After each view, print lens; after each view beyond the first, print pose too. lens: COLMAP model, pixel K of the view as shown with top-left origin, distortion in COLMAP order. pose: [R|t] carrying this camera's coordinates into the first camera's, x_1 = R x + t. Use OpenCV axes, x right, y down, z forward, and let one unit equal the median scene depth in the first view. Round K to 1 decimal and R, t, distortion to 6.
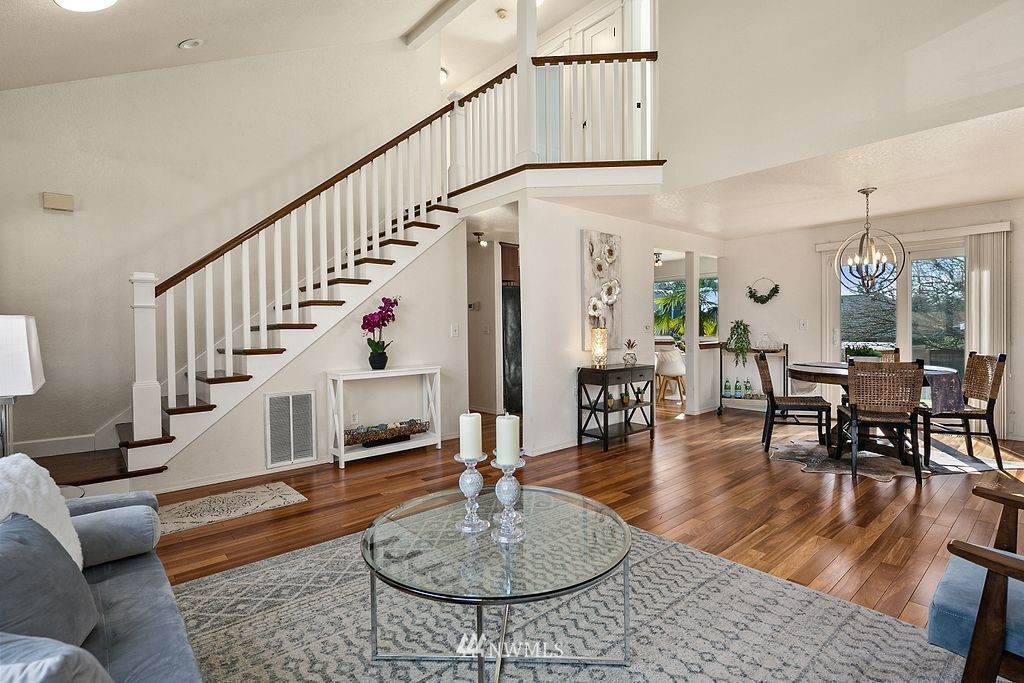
lens RADIAL K [[493.6, 0, 497.9], [0, 493.6, 332.4], [0, 0, 1]] dist [0.001719, -0.003024]
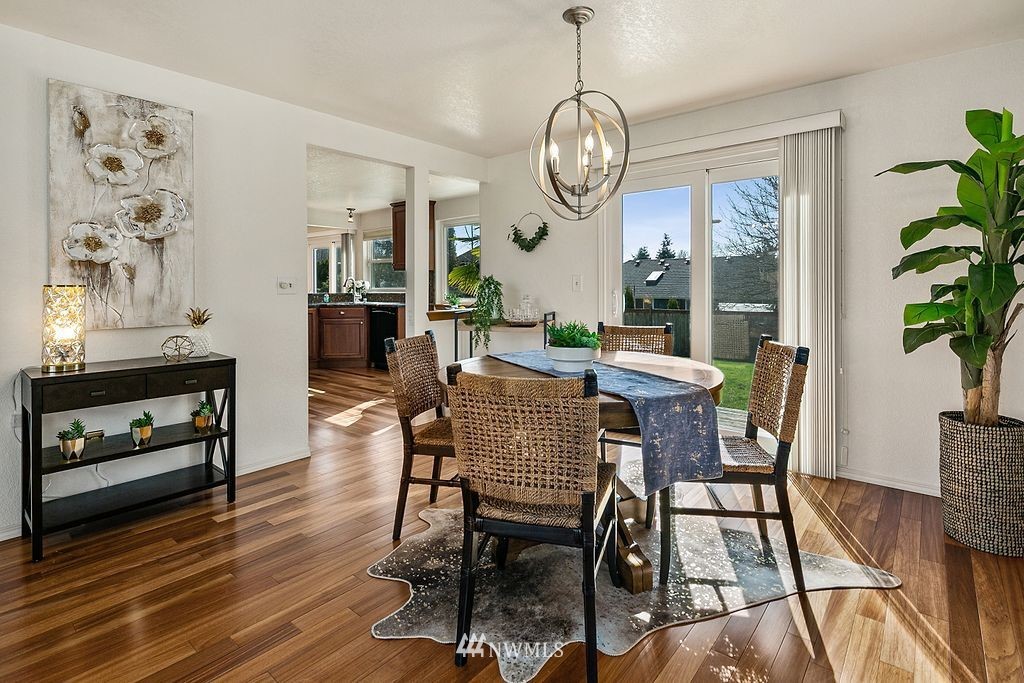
lens RADIAL K [[493.6, 0, 510.8], [0, 493.6, 288.1], [0, 0, 1]] dist [0.001719, -0.003024]
pose [[0.987725, 0.007136, 0.156039, 0.529236], [-0.006361, 0.999965, -0.005468, -0.006421], [-0.156072, 0.004409, 0.987736, 0.452736]]
